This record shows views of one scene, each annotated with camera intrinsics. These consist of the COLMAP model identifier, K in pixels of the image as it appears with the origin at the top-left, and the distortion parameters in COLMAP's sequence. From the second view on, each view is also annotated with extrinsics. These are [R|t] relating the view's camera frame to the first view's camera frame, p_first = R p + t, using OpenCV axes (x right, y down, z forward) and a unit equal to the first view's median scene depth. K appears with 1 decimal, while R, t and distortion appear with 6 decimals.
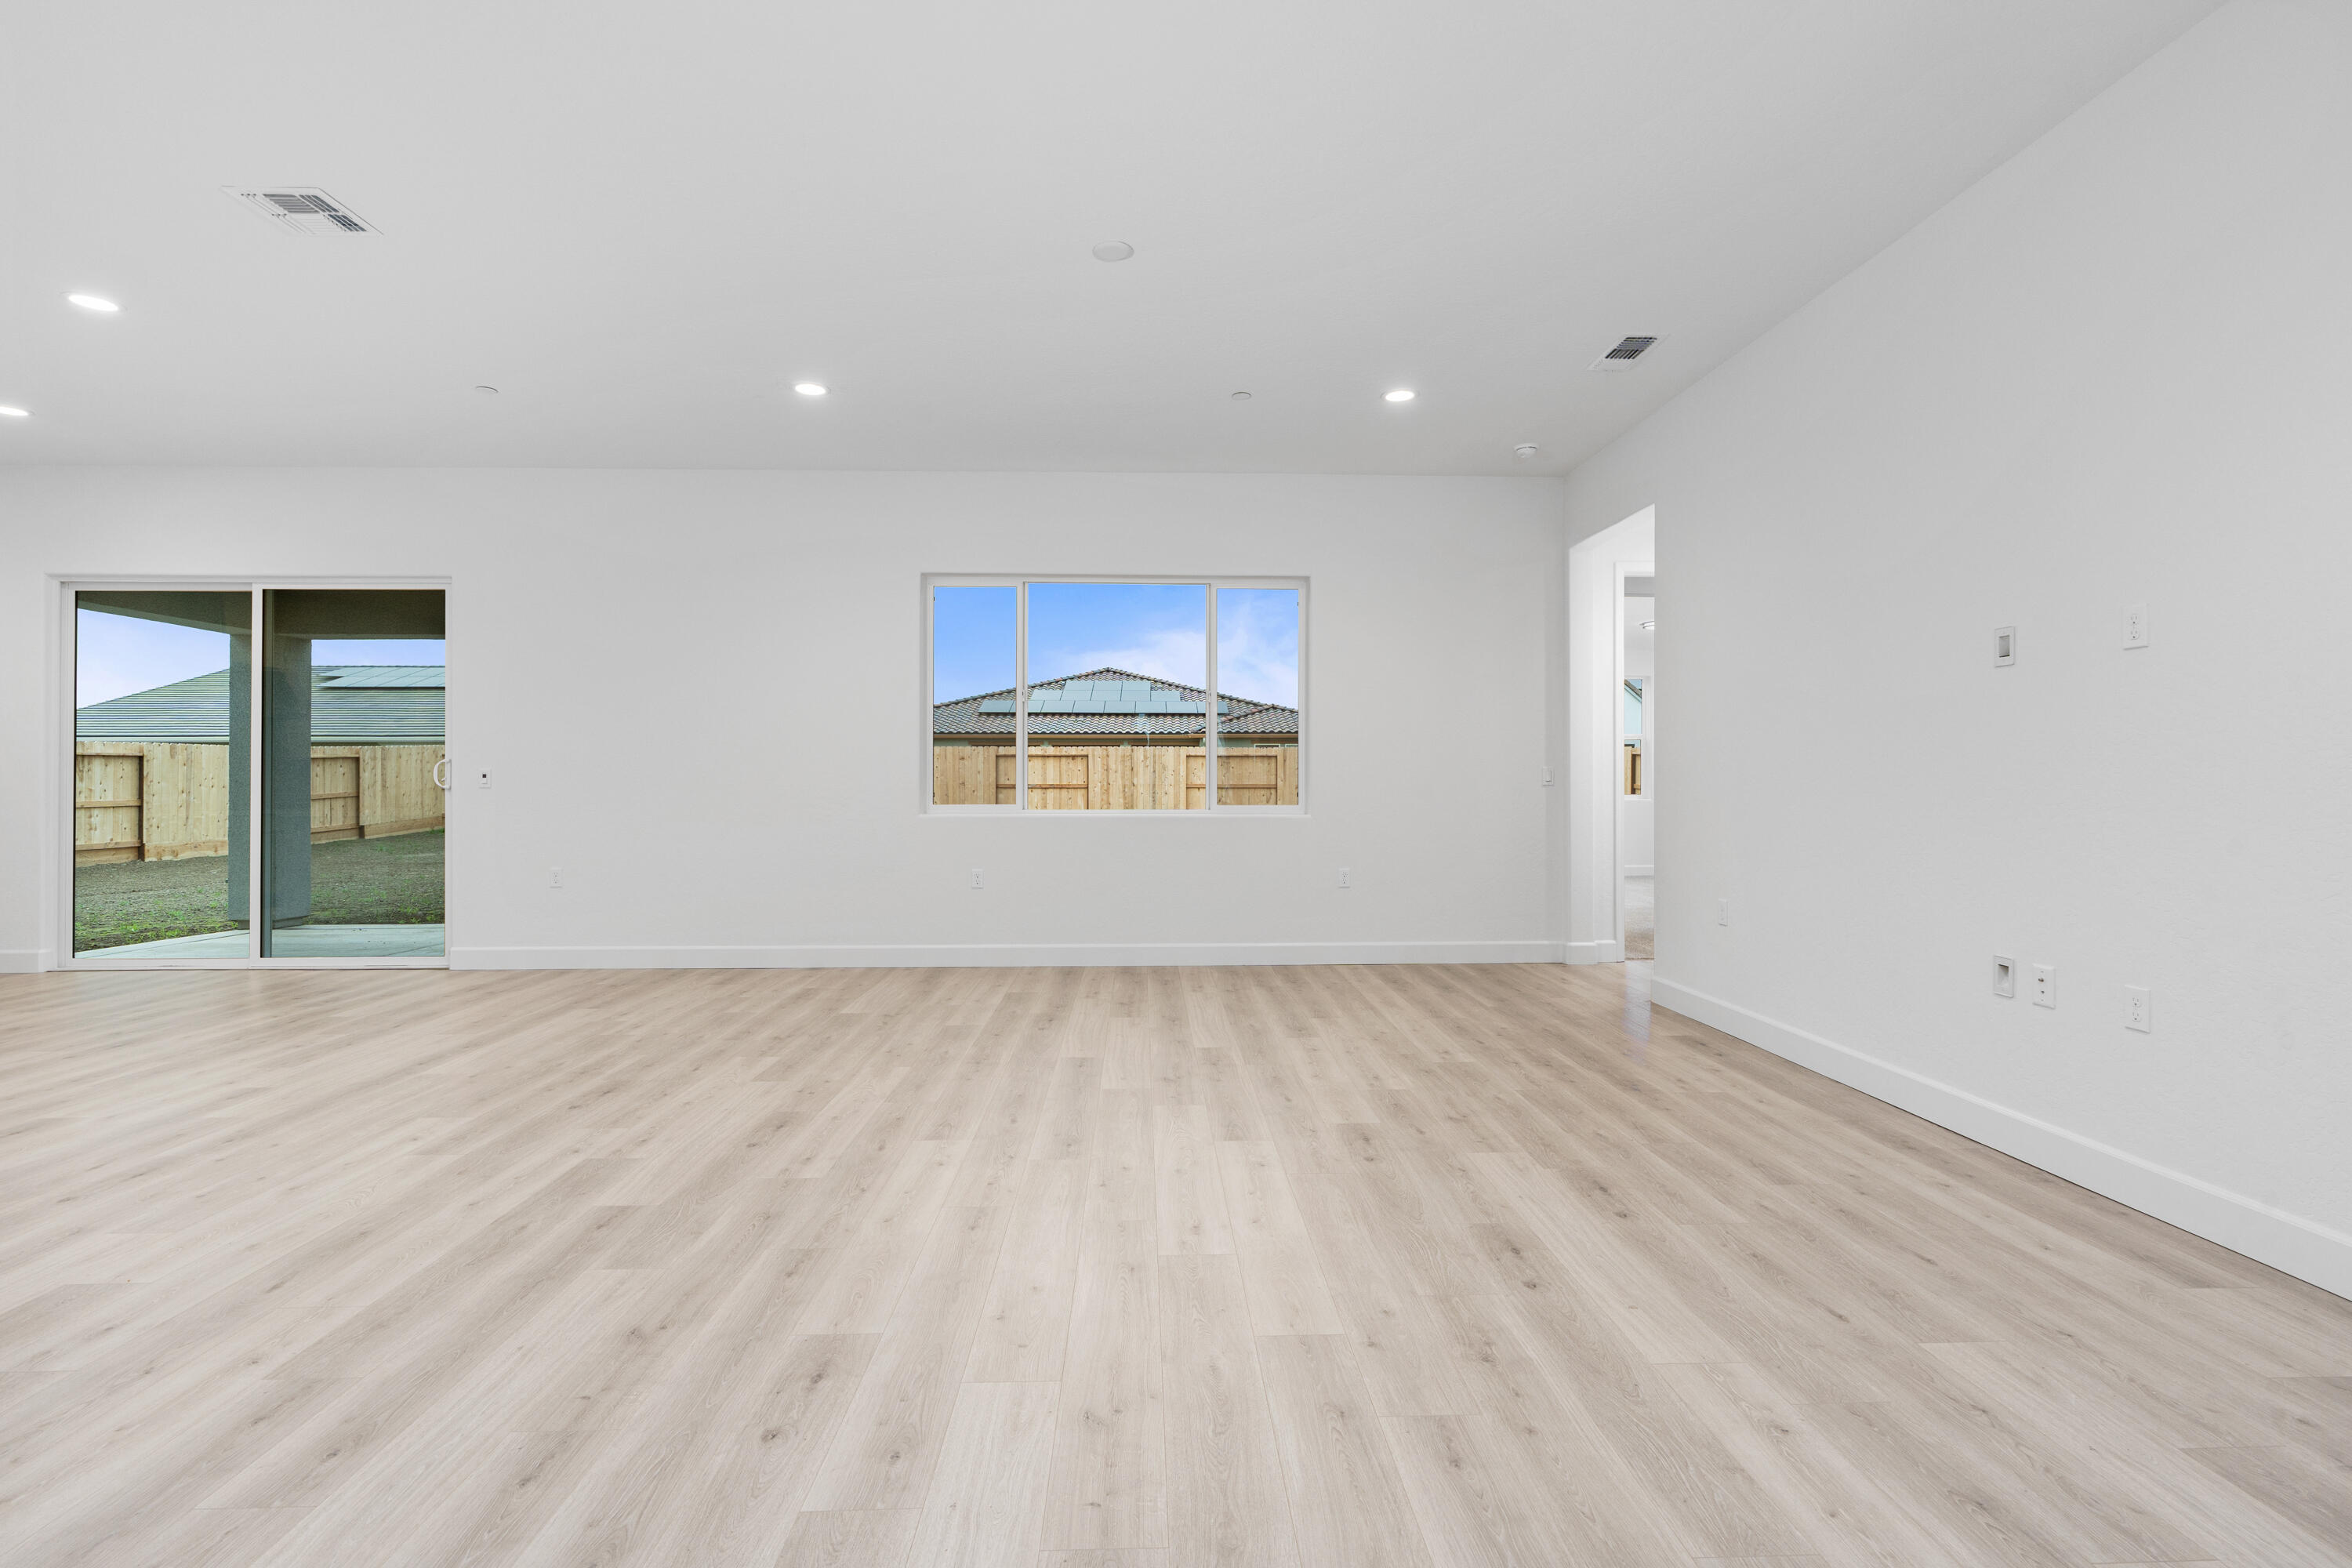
lens RADIAL K [[1075.1, 0, 1176.0], [0, 1075.1, 784.0], [0, 0, 1]] dist [-0.001391, 0.000496]
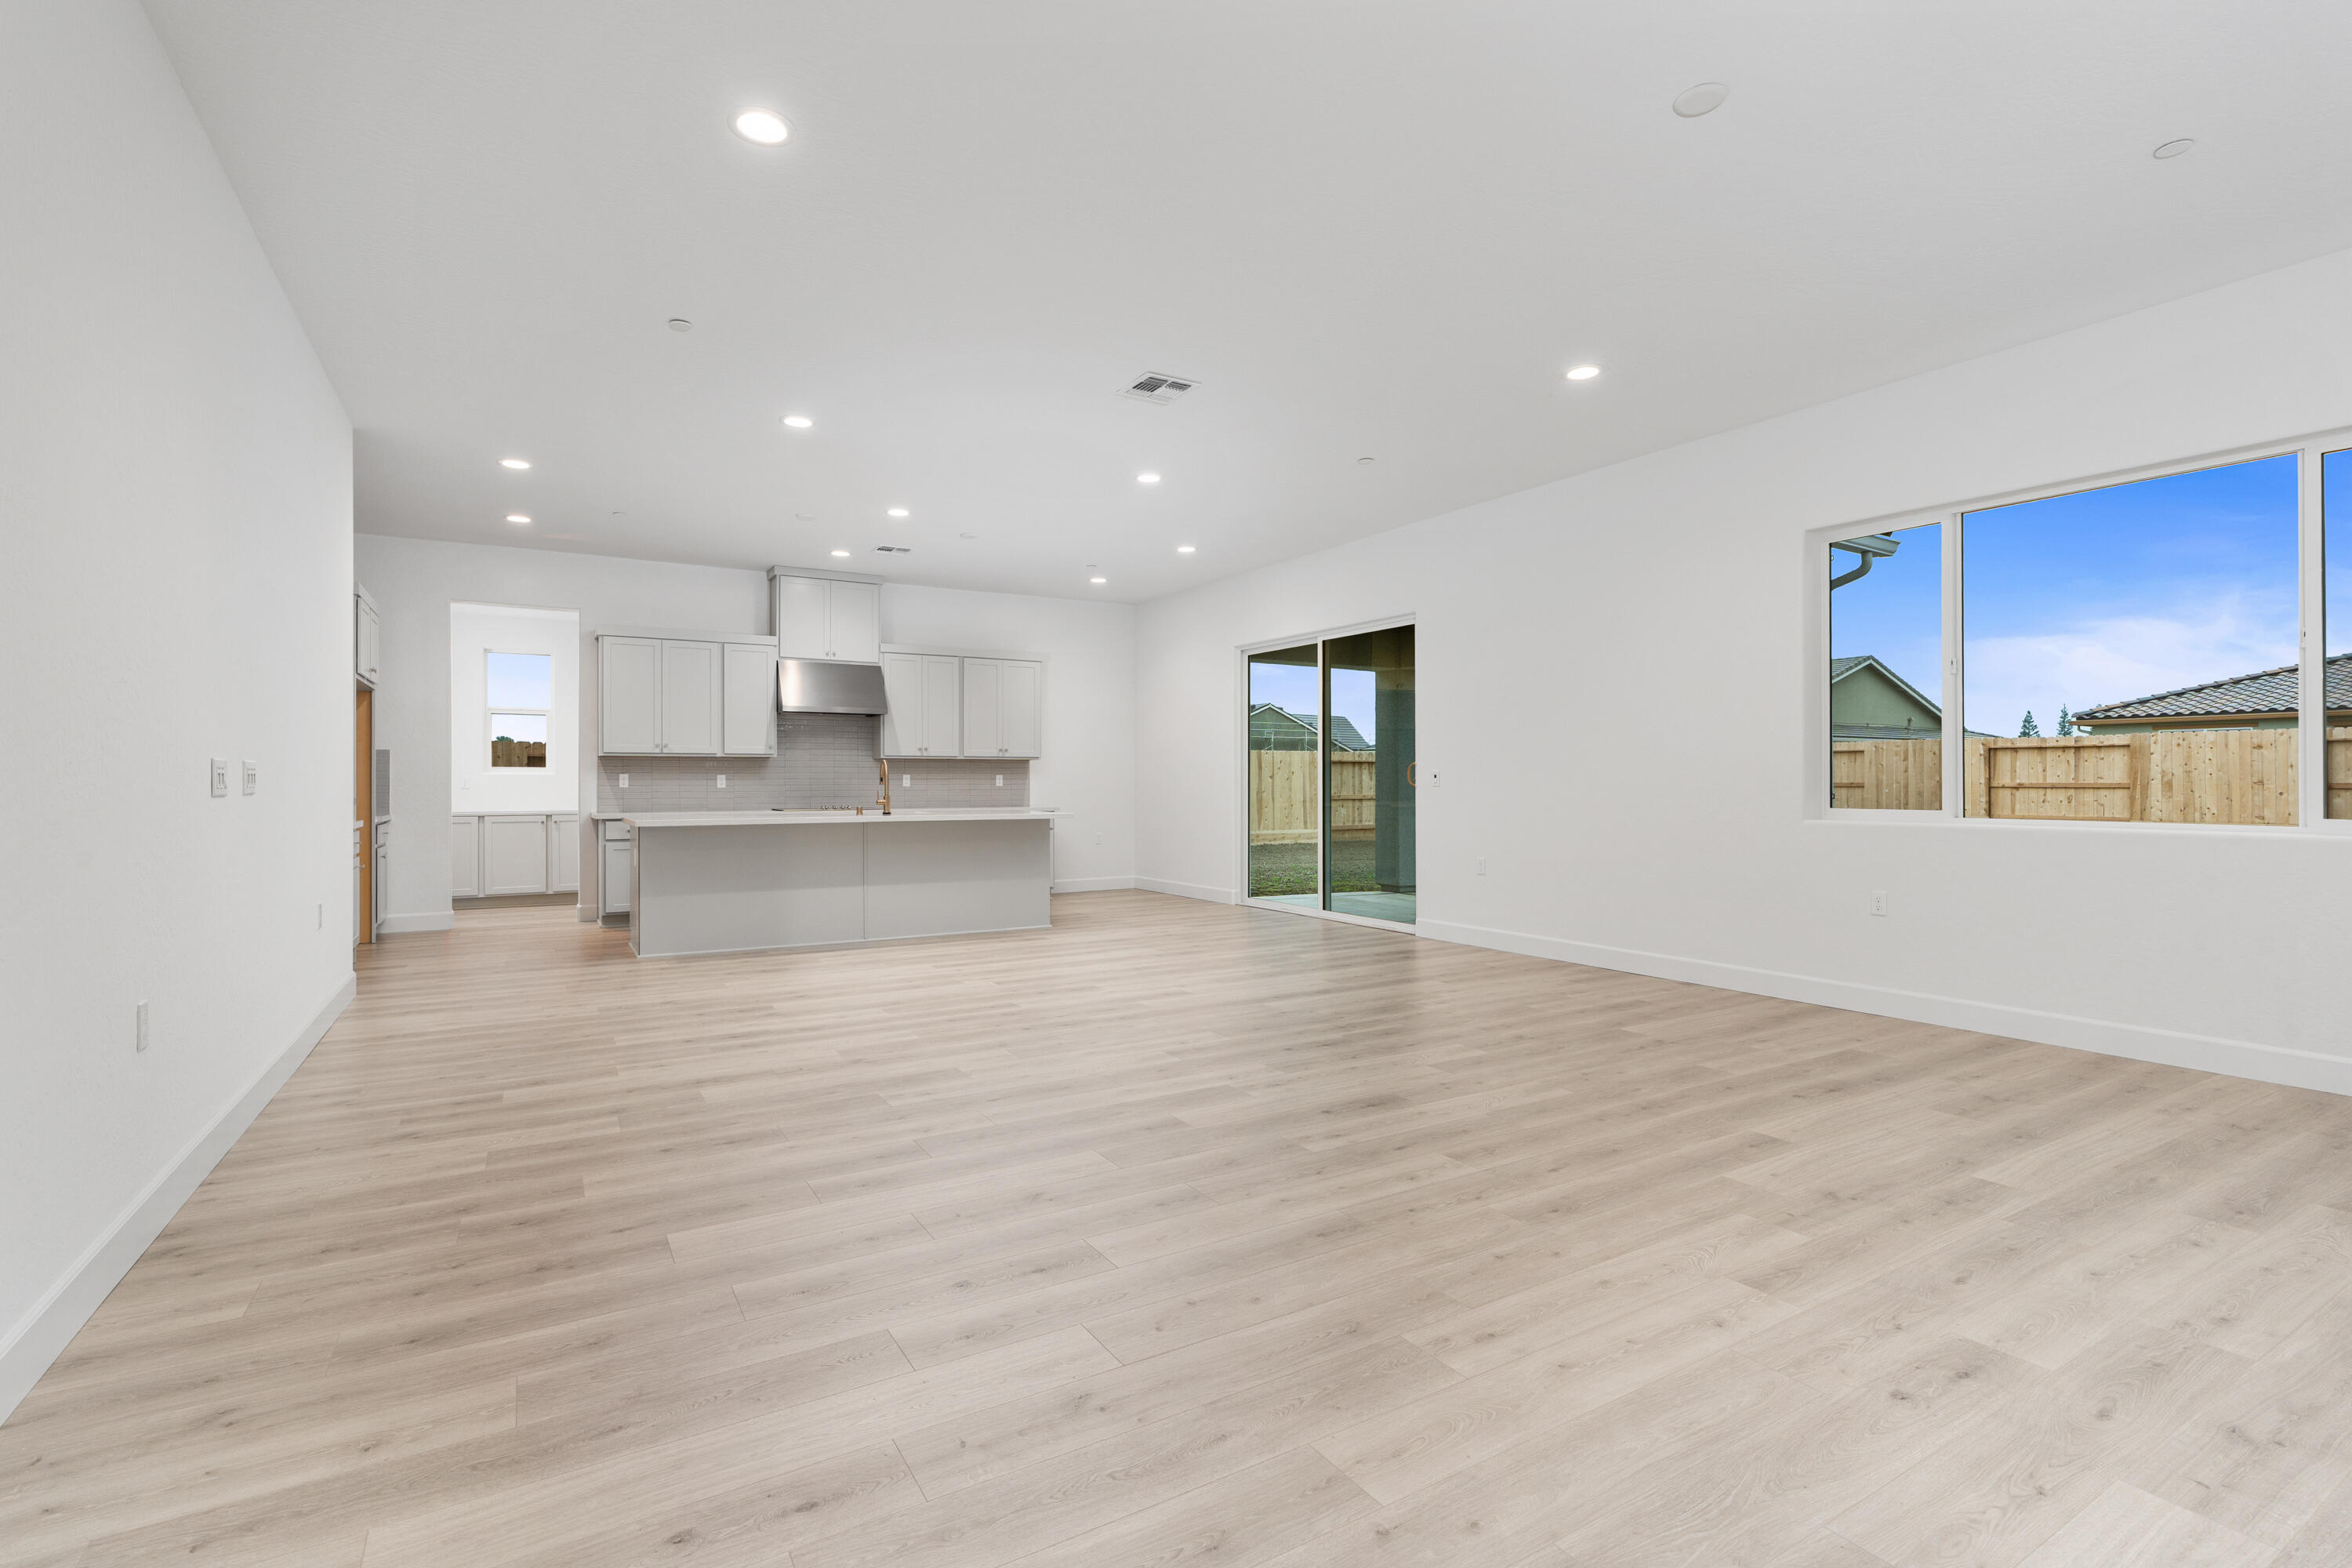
lens RADIAL K [[1077.5, 0, 1178.2], [0, 1077.5, 786.5], [0, 0, 1]] dist [-0.004901, 0.001508]
pose [[0.488832, 0.001821, -0.872376, 0.454954], [0.000837, 0.999996, 0.002556, 0.000322], [0.872378, -0.001980, 0.488829, 0.304938]]
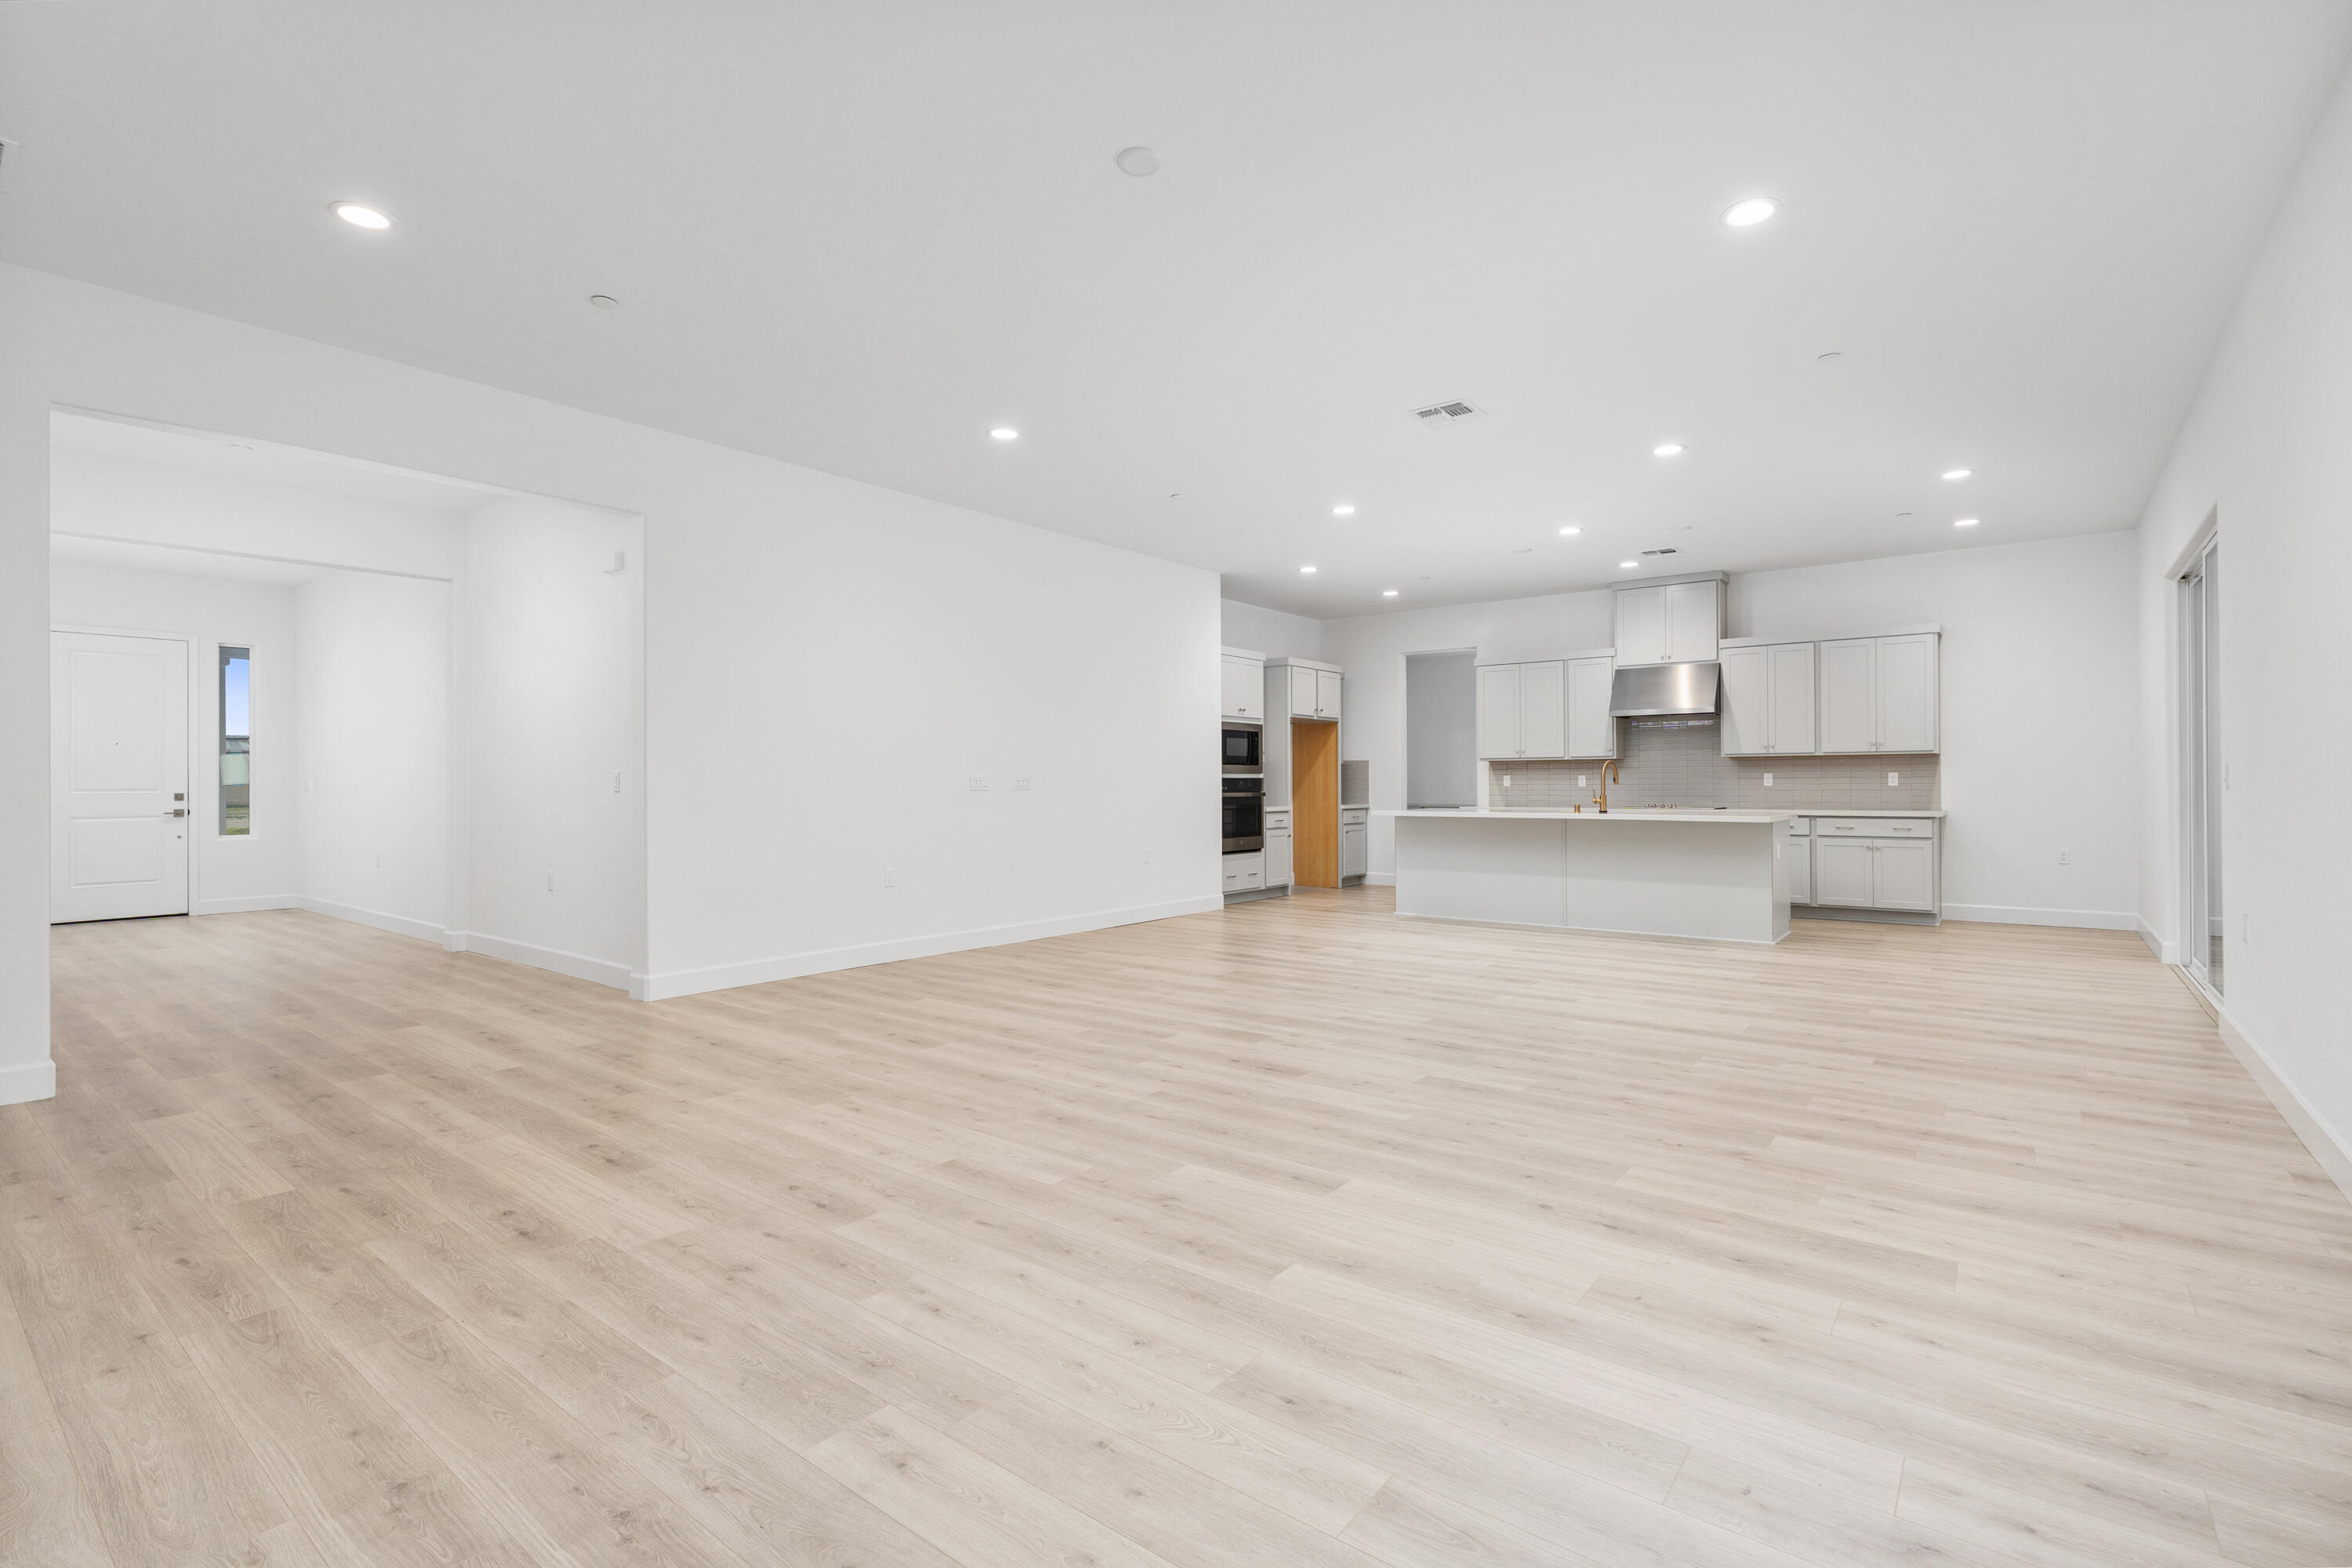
lens RADIAL K [[1075.1, 0, 1176.0], [0, 1075.1, 784.0], [0, 0, 1]] dist [-0.001391, 0.000496]
pose [[-0.645771, 0.001861, -0.763529, 0.605960], [0.003162, 0.999995, -0.000238, -0.002283], [0.763525, -0.002568, -0.645773, 1.657475]]
